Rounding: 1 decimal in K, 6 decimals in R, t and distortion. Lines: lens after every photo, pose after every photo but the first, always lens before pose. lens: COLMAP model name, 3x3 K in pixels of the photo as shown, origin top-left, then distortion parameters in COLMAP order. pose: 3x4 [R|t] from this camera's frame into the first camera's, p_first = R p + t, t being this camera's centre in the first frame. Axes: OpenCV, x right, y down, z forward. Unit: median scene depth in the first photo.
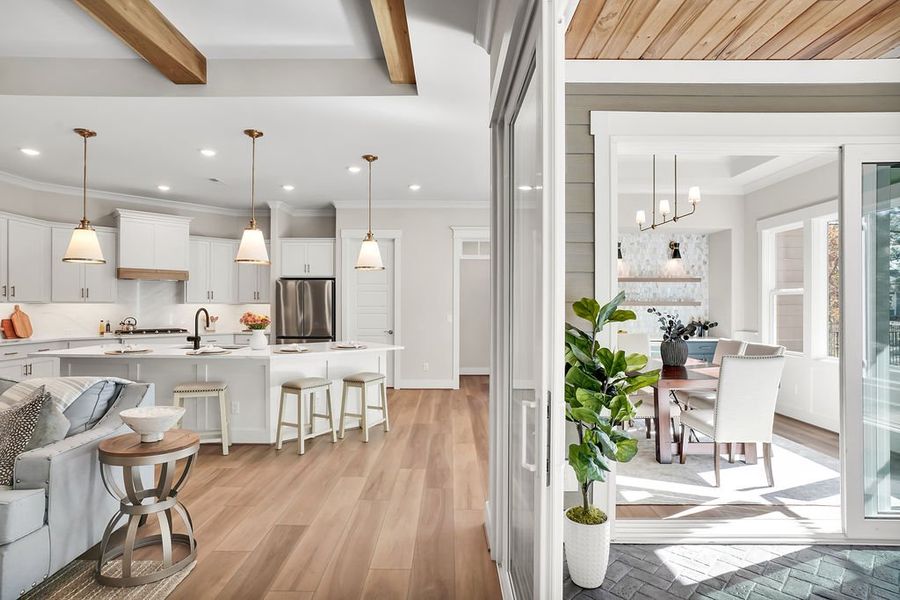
lens RADIAL K [[465.4, 0, 453.0], [0, 465.4, 305.7], [0, 0, 1]] dist [-0.002912, 0.000422]
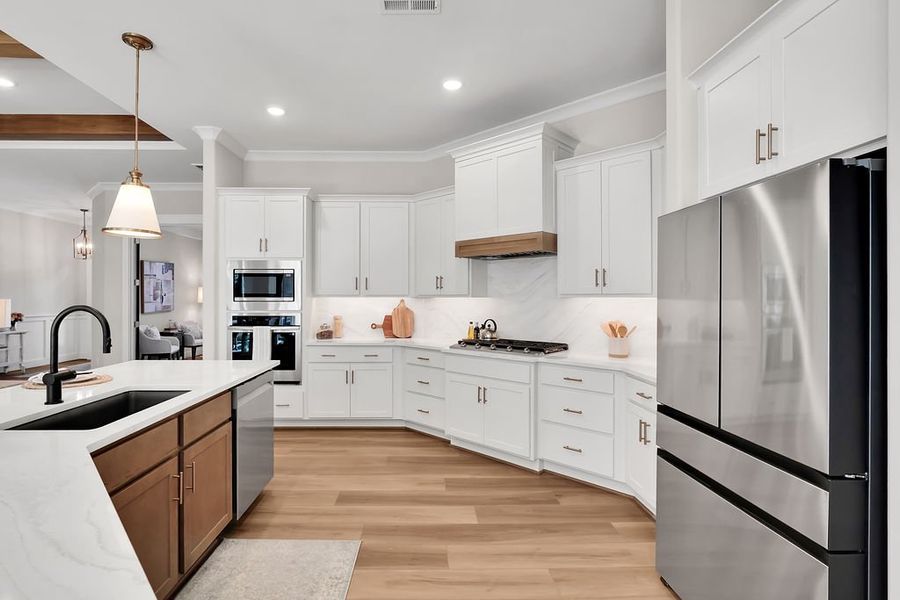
lens RADIAL K [[453.3, 0, 443.3], [0, 453.3, 298.0], [0, 0, 1]] dist [-0.017966, 0.004804]
pose [[0.048720, -0.001701, -0.998811, -0.080002], [0.000086, 0.999999, -0.001699, -0.001569], [0.998812, -0.000003, 0.048720, 0.909658]]
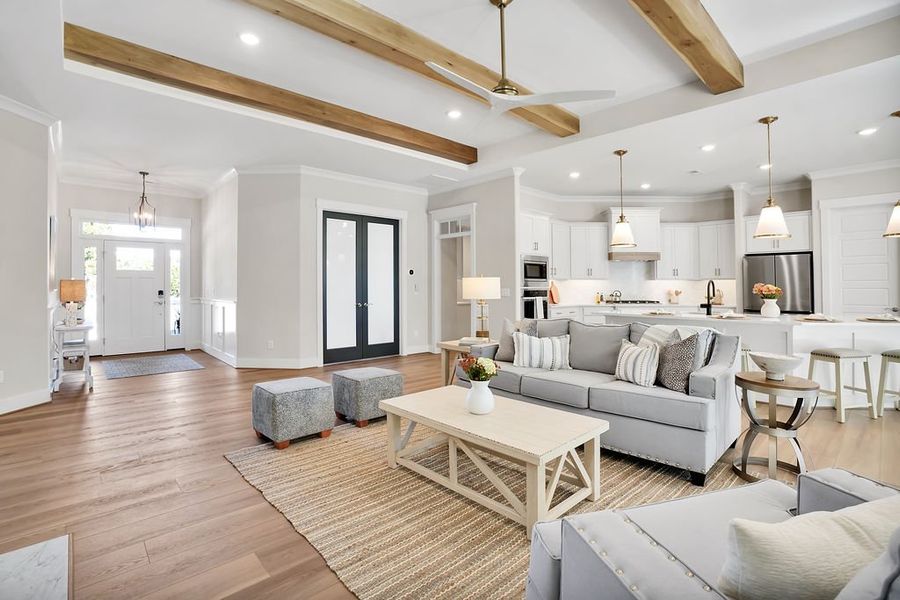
lens RADIAL K [[420.1, 0, 448.0], [0, 420.1, 295.2], [0, 0, 1]] dist [-0.041605, 0.004843]
pose [[0.704767, 0.008673, -0.709386, -0.198756], [0.002573, 0.999887, 0.014781, 0.019717], [0.709434, -0.012243, 0.704665, -0.157219]]
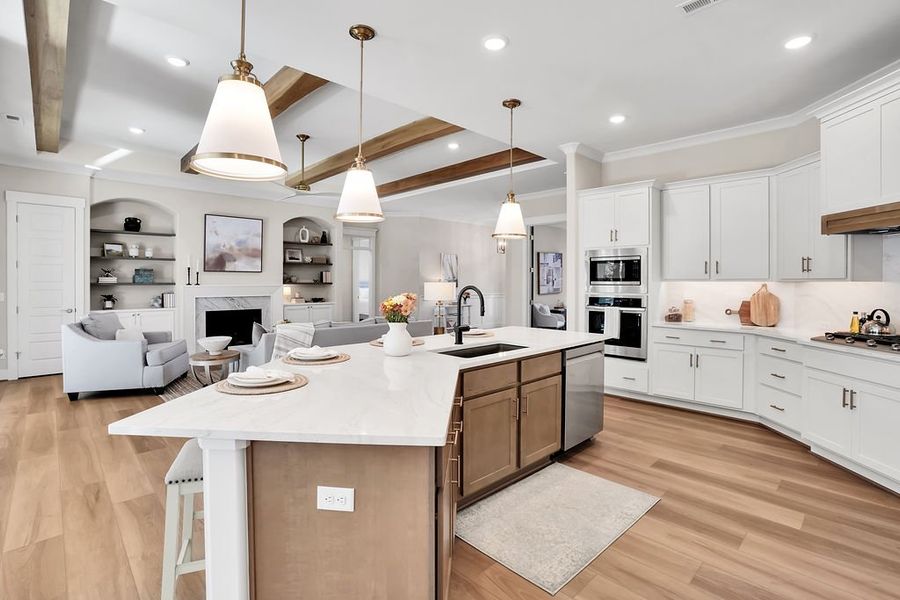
lens RADIAL K [[420.1, 0, 431.7], [0, 420.1, 283.3], [0, 0, 1]] dist [-0.041605, 0.004843]
pose [[-0.715122, -0.000575, -0.699000, -0.047201], [-0.003076, 0.999993, 0.002325, -0.001215], [0.698993, 0.003813, -0.715118, 0.968376]]
